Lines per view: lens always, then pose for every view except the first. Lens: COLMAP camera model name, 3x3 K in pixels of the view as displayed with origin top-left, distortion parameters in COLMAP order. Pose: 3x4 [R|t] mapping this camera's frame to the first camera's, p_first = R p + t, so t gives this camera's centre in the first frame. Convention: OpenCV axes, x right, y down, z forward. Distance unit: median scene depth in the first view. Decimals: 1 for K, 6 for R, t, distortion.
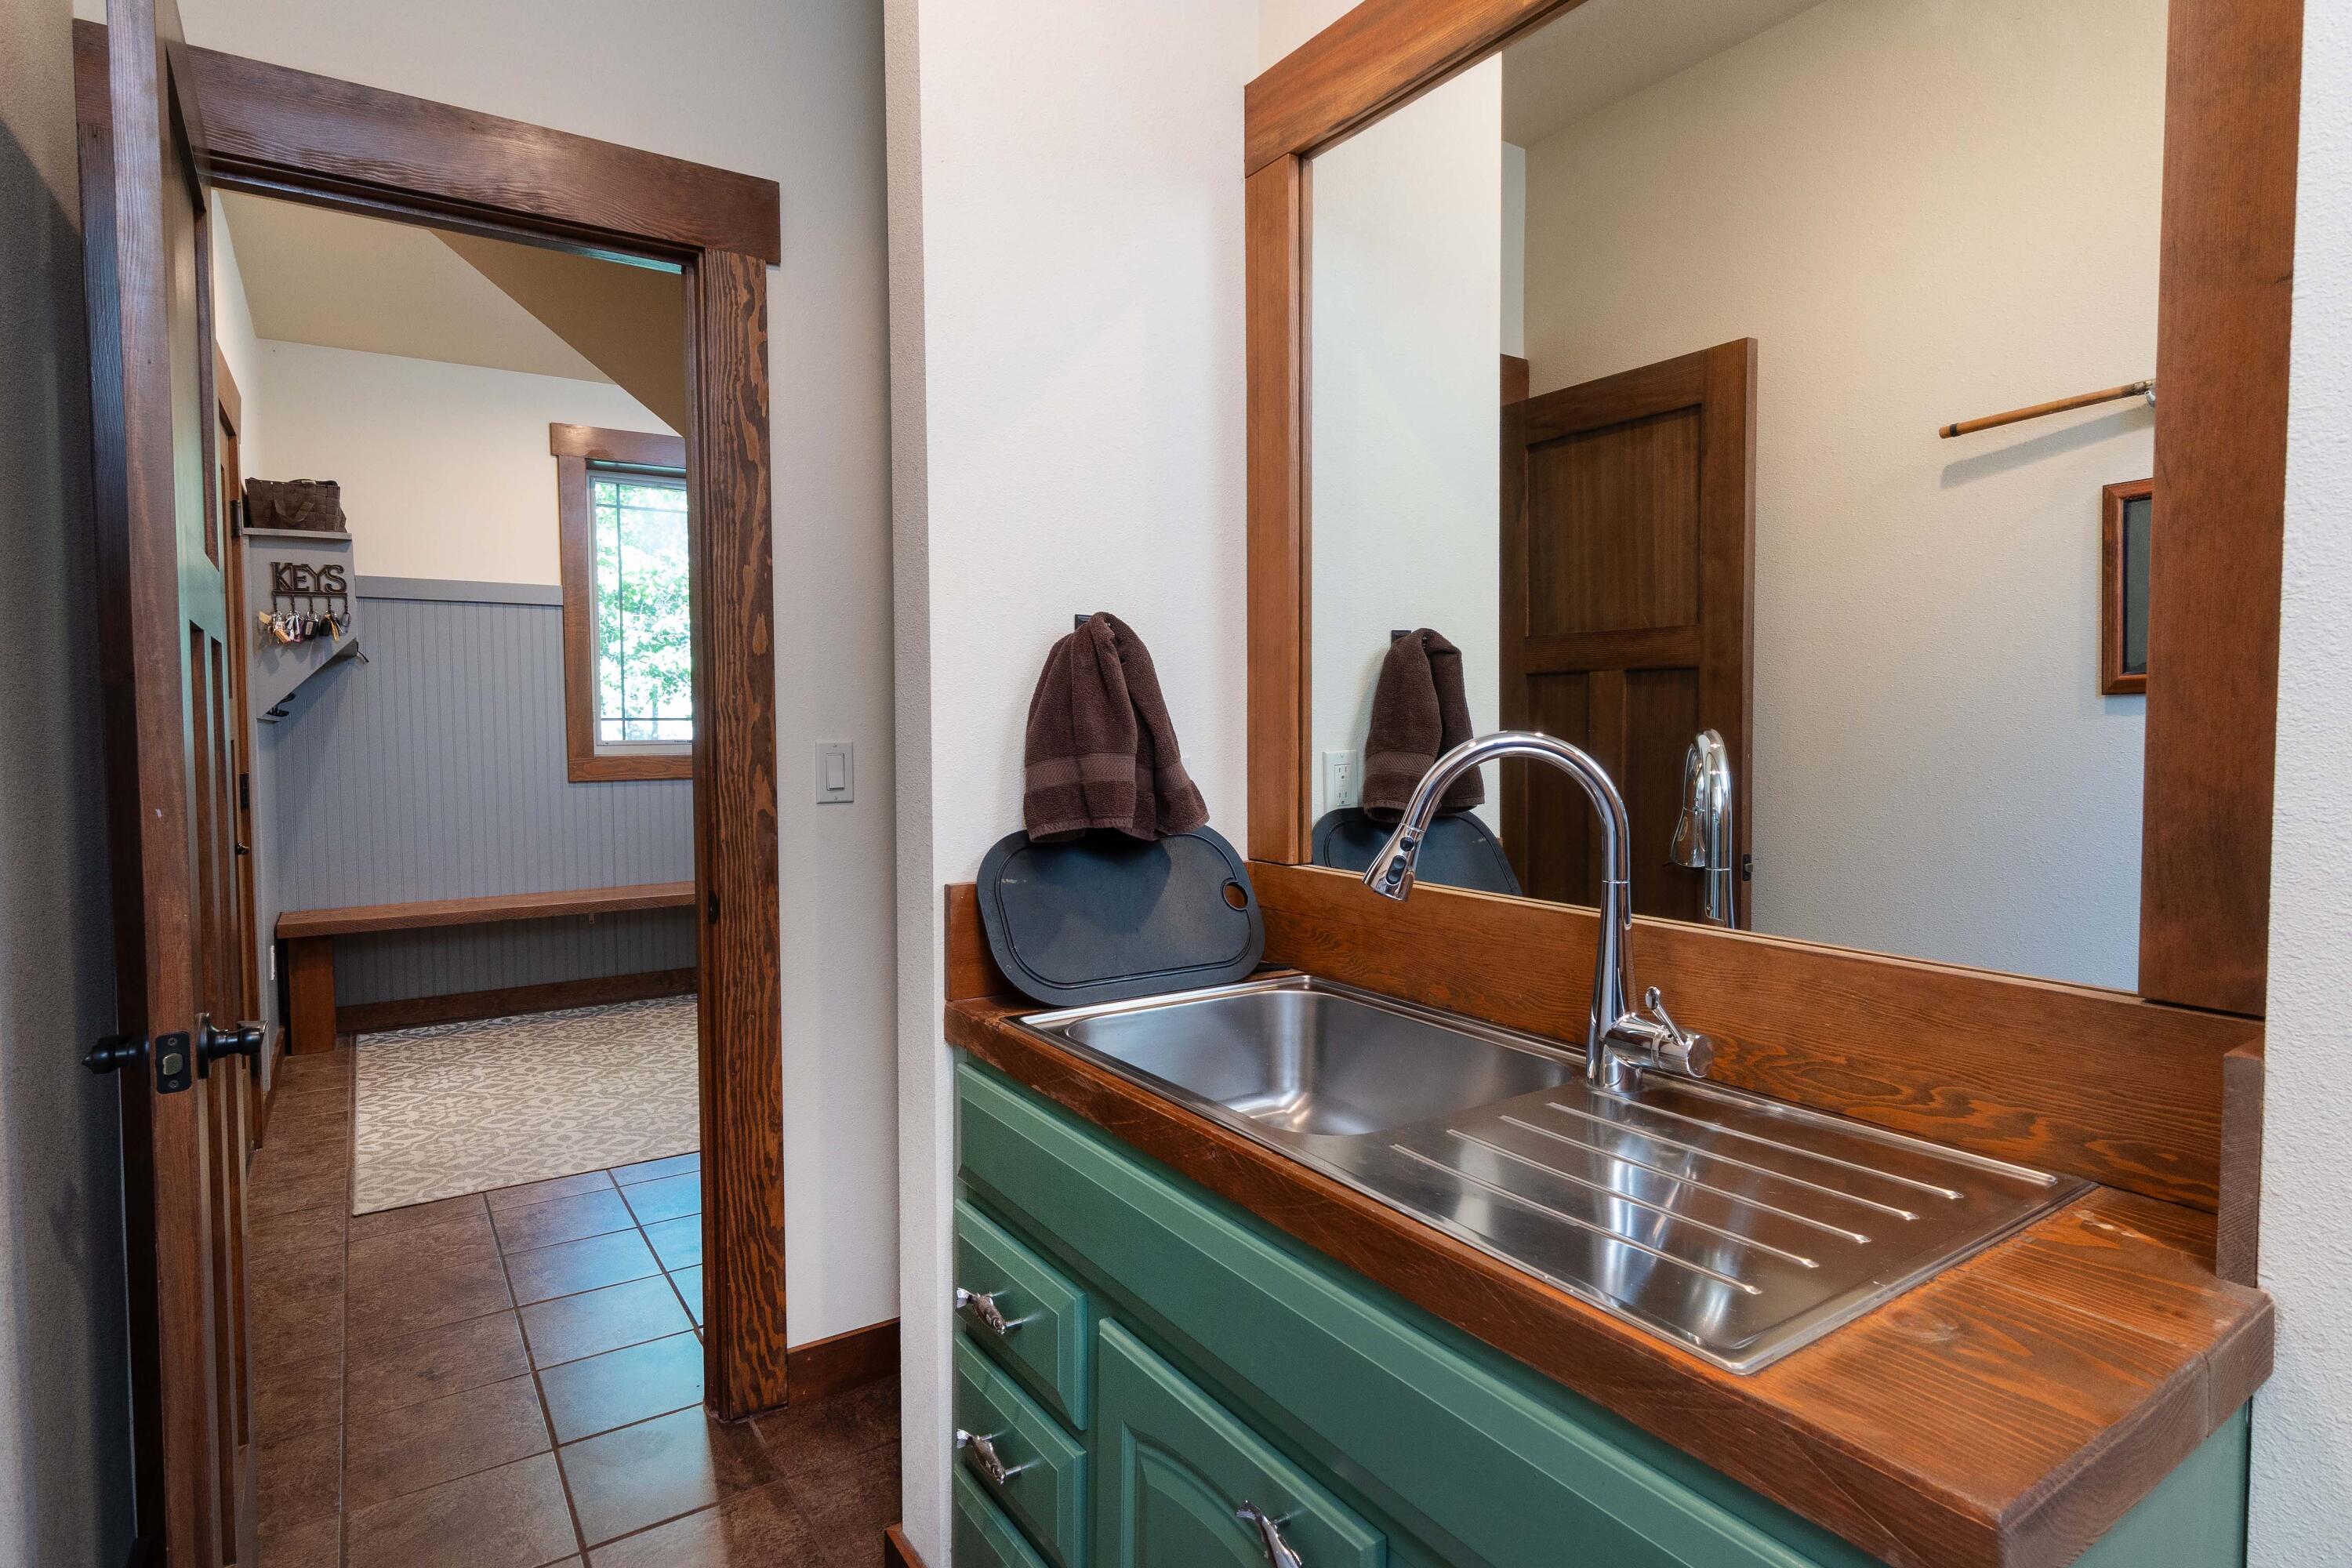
lens RADIAL K [[1225.0, 0, 1176.0], [0, 1225.0, 784.0], [0, 0, 1]] dist [-0.000062, -0.000016]
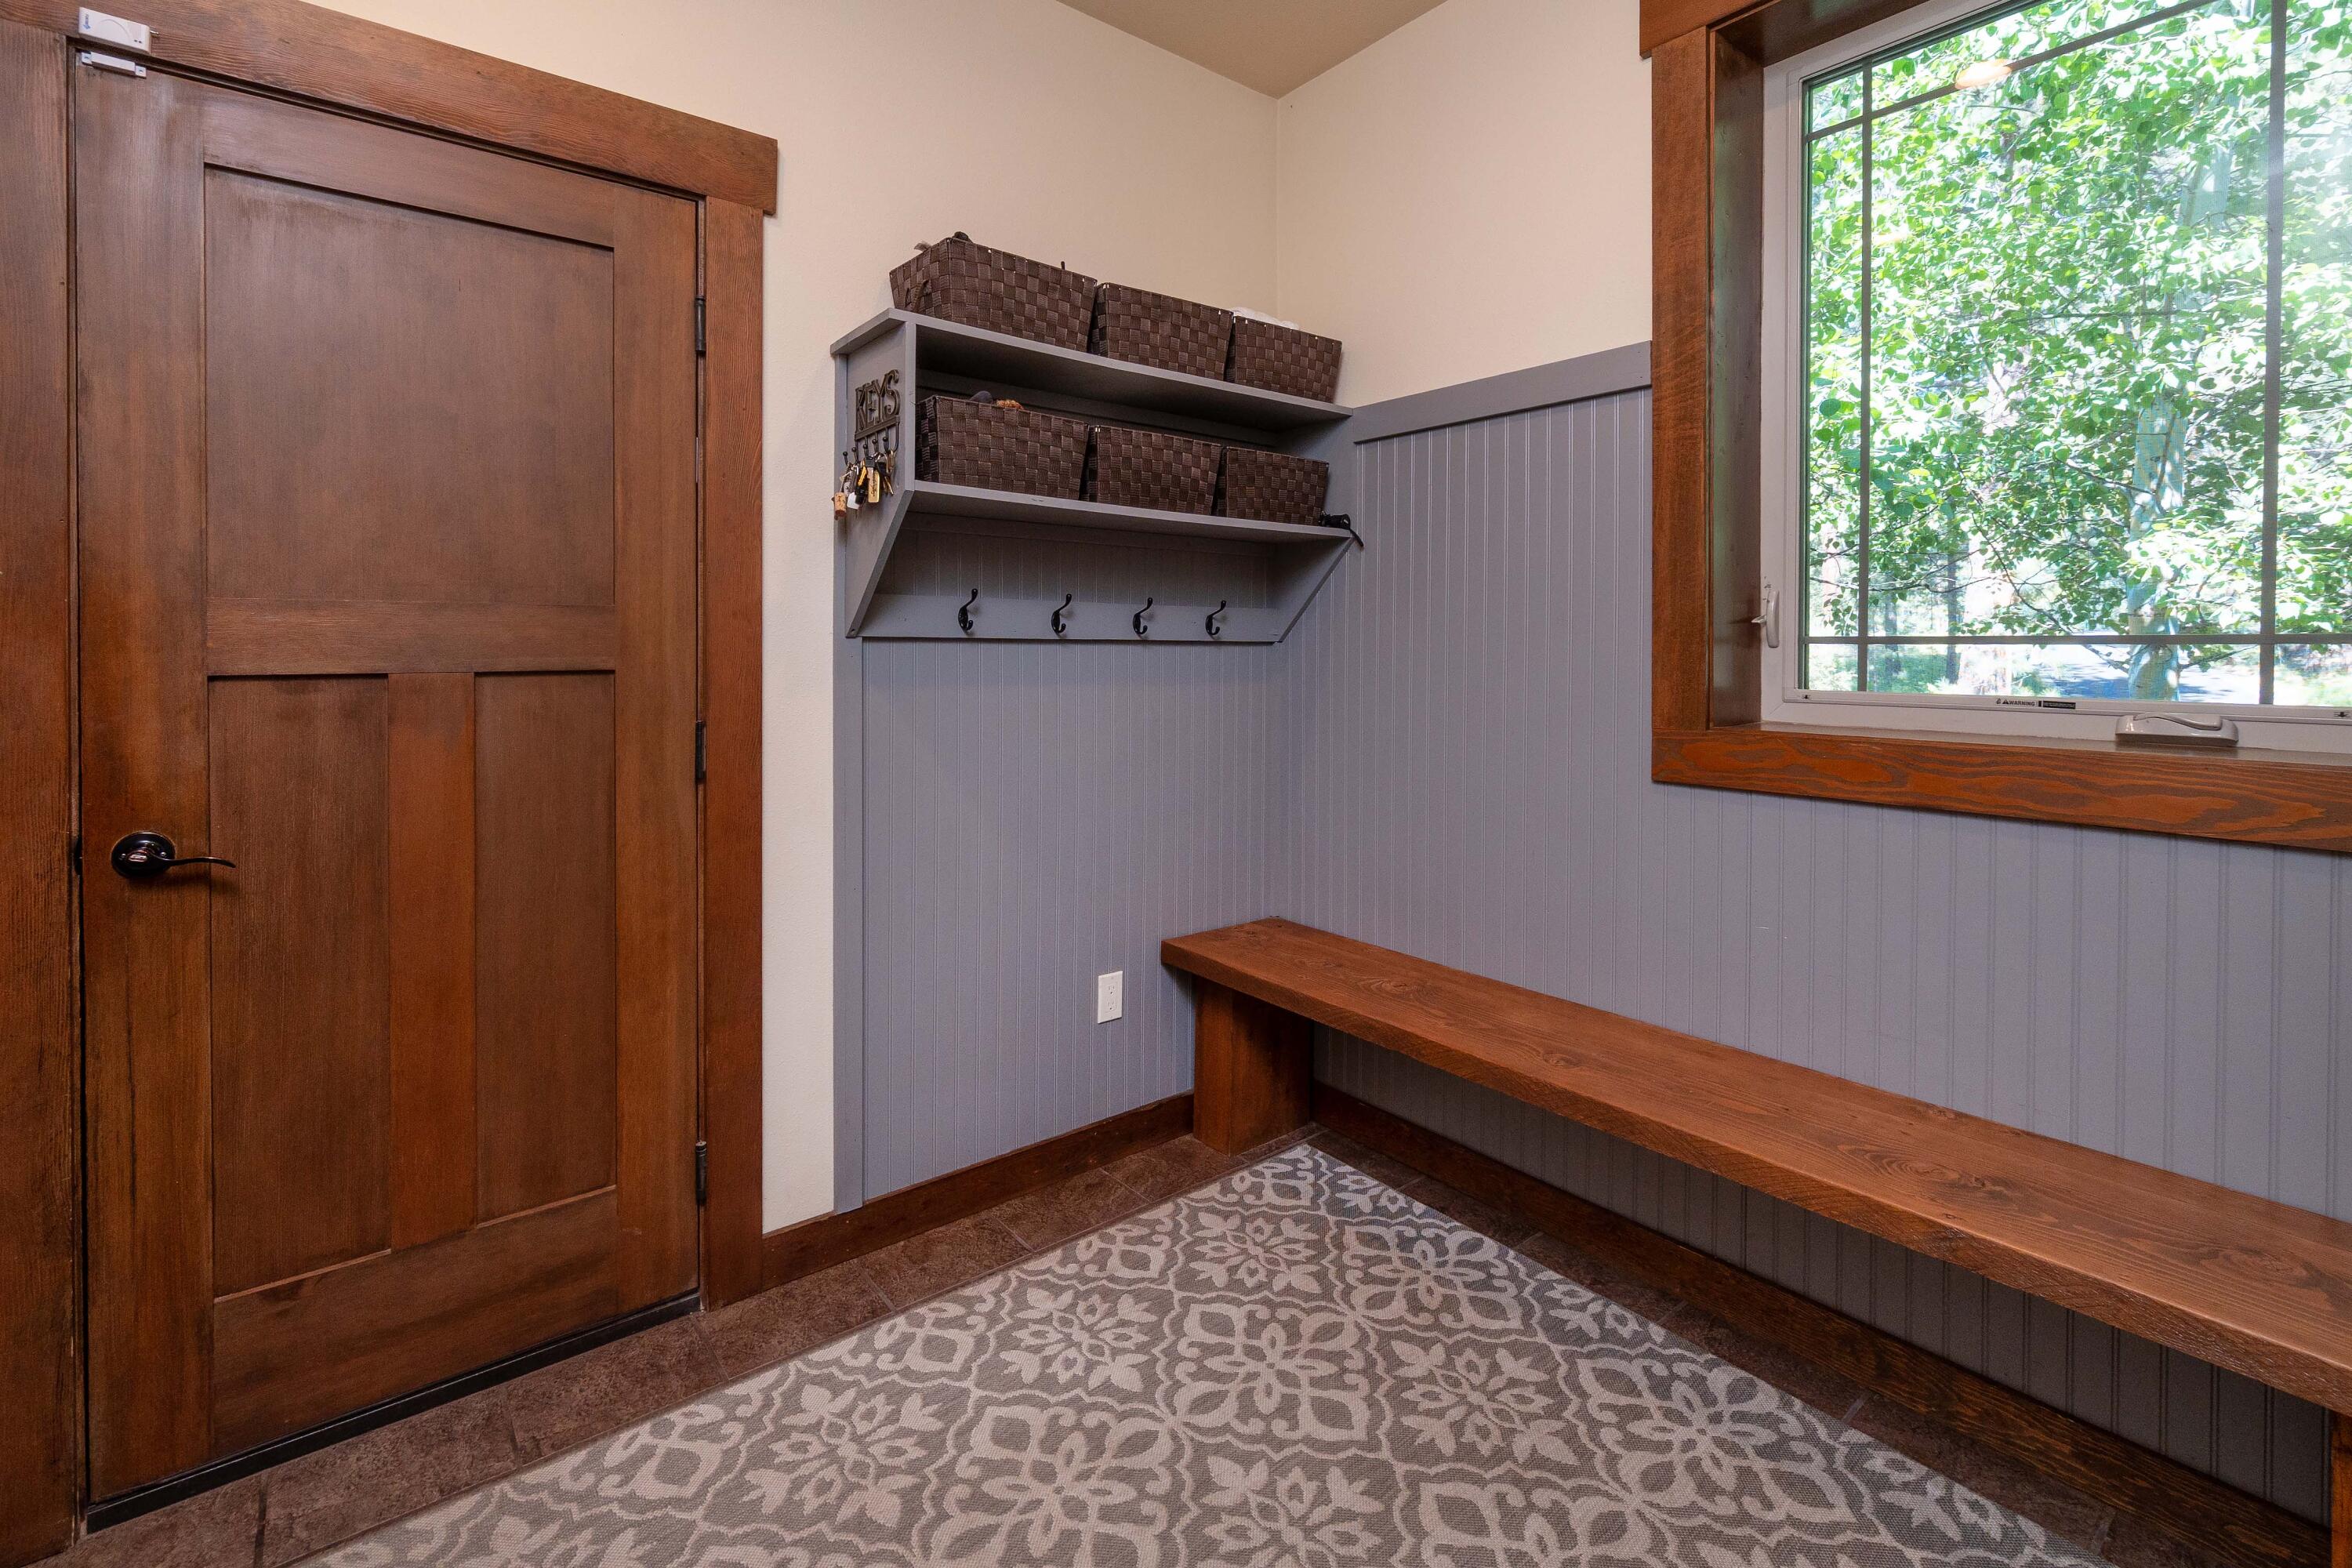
lens RADIAL K [[1052.2, 0, 1176.0], [0, 1052.2, 646.6], [0, 0, 1]] dist [-0.000180, -0.000131]
pose [[0.079781, 0.010387, -0.996758, -0.167795], [-0.057634, 0.998321, 0.005790, -0.054529], [0.995145, 0.056985, 0.080246, 1.030732]]
